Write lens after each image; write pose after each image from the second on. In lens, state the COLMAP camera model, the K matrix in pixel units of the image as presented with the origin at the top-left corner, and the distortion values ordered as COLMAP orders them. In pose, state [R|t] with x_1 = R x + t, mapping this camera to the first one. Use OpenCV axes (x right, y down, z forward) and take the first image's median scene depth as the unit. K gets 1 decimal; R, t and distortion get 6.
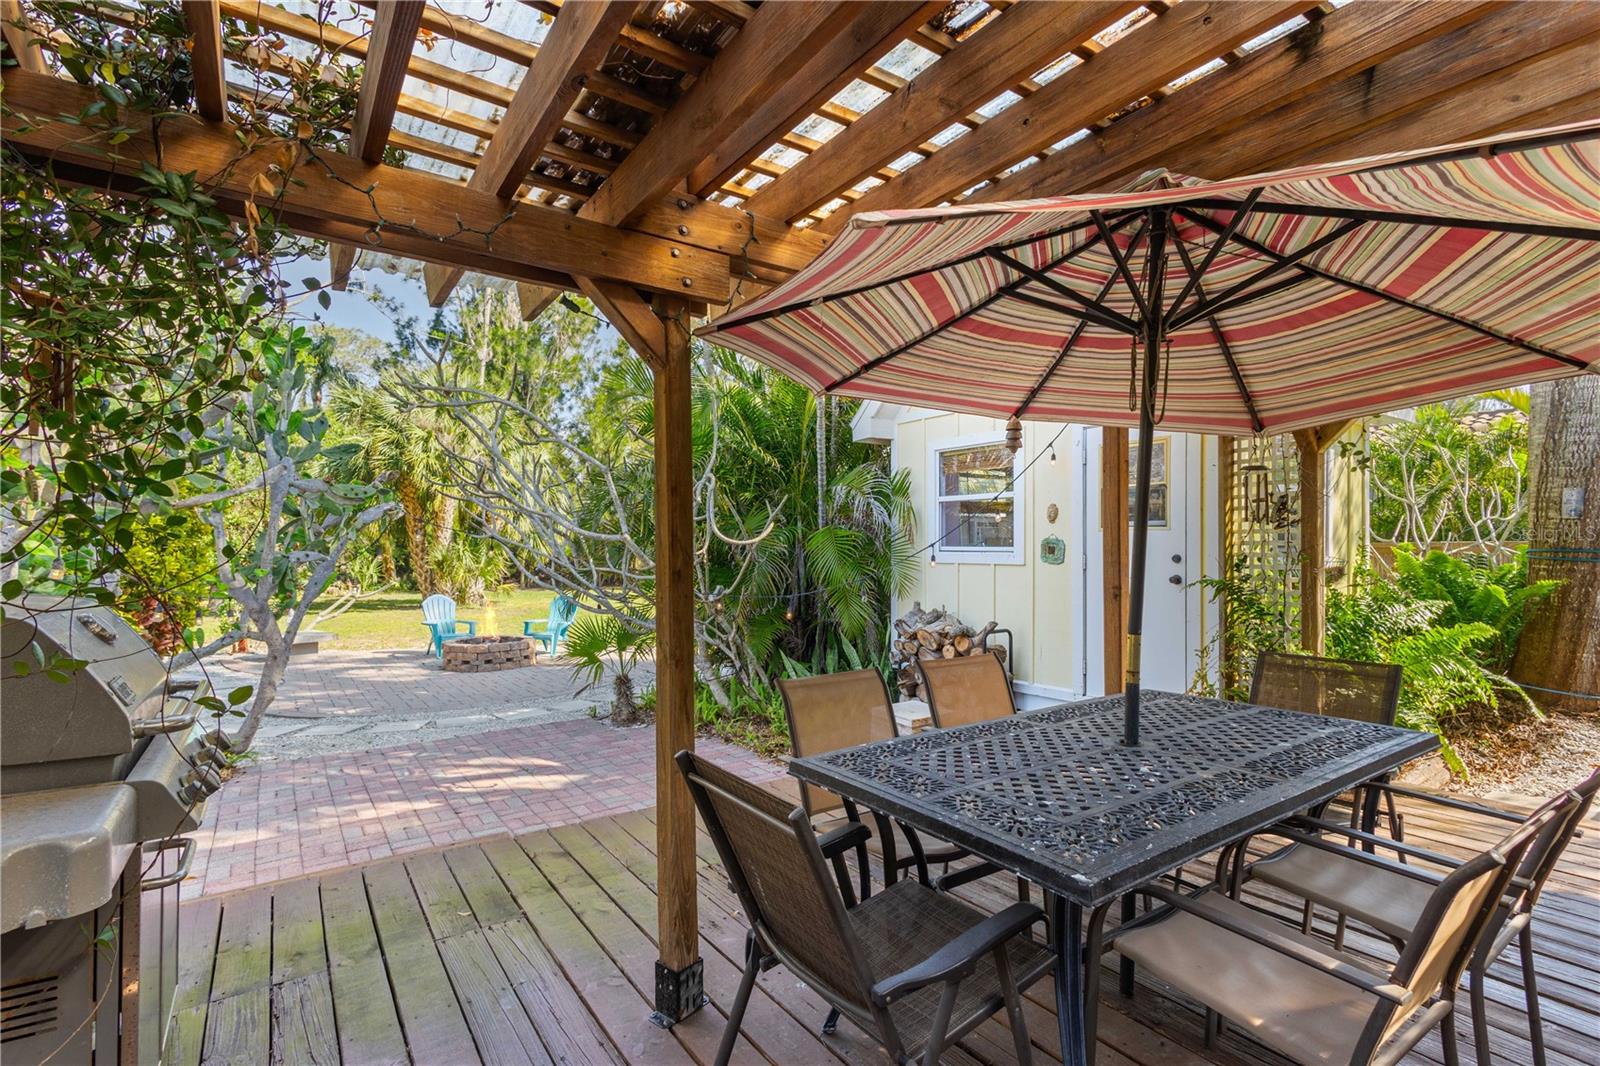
lens RADIAL K [[745.4, 0, 794.4], [0, 745.4, 554.4], [0, 0, 1]] dist [0.008210, 0.000260]
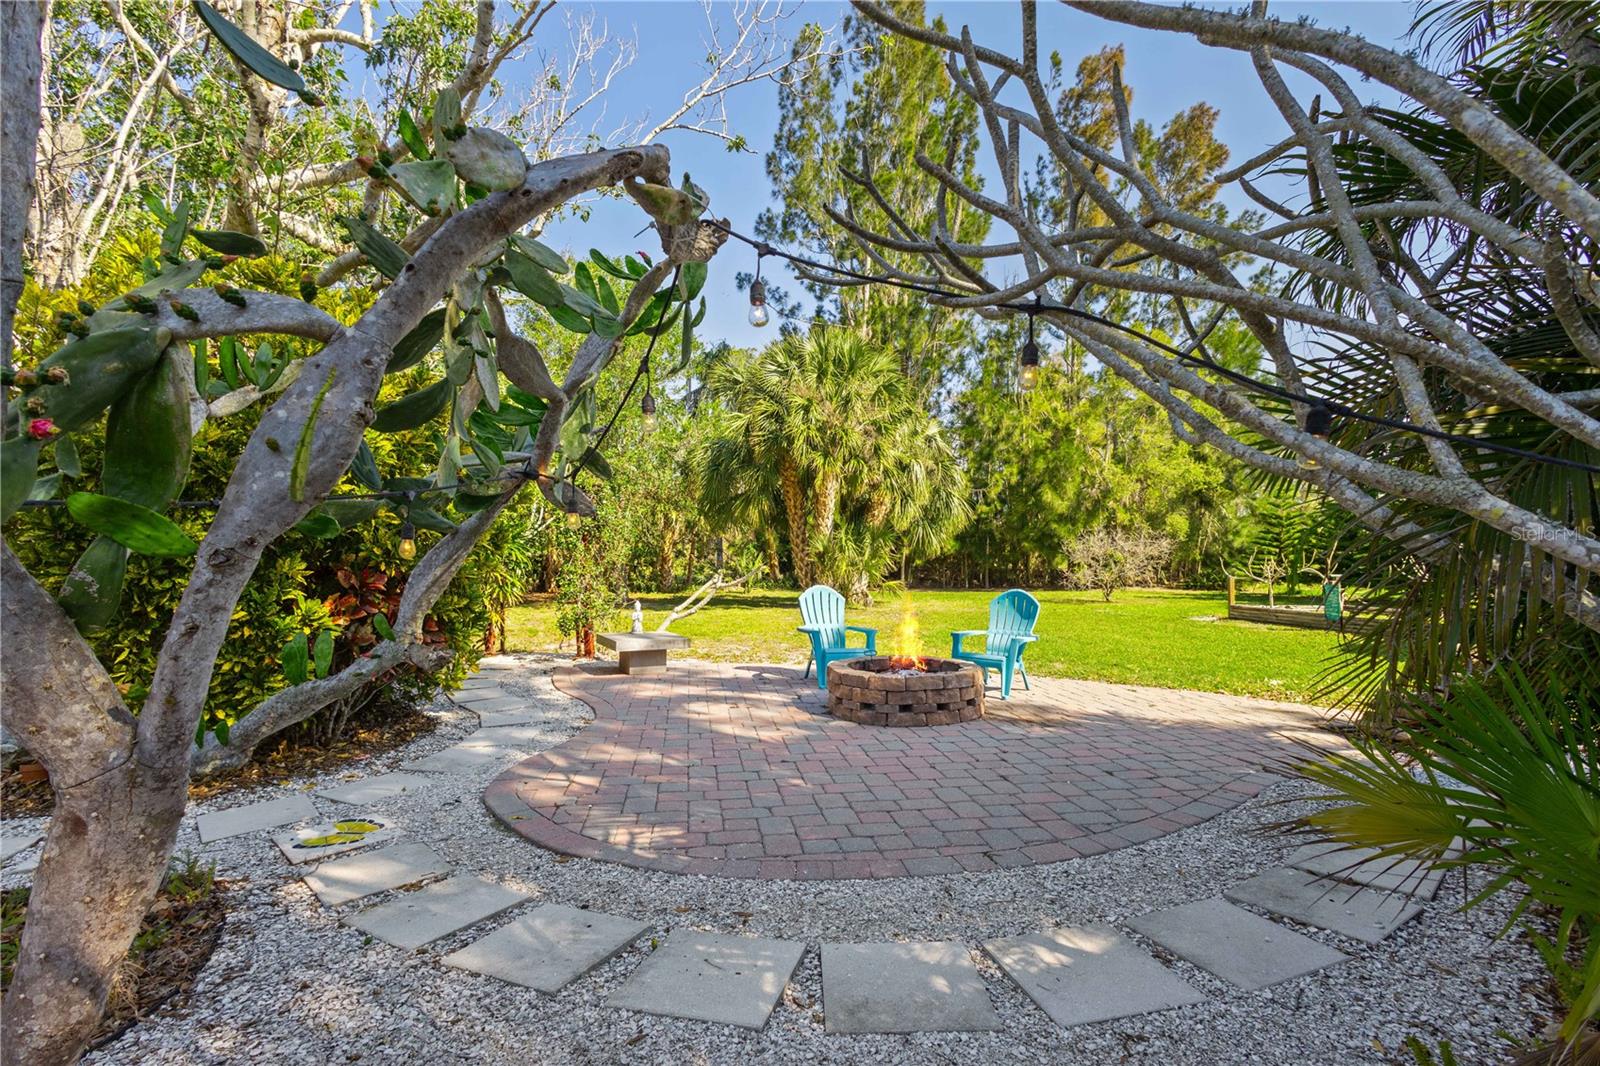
lens RADIAL K [[745.4, 0, 801.4], [0, 745.4, 538.2], [0, 0, 1]] dist [0.008210, 0.000260]
pose [[0.892818, -0.012107, -0.450254, -0.114606], [-0.000783, 0.999595, -0.028431, 0.017851], [0.450416, 0.025736, 0.892448, 0.236982]]
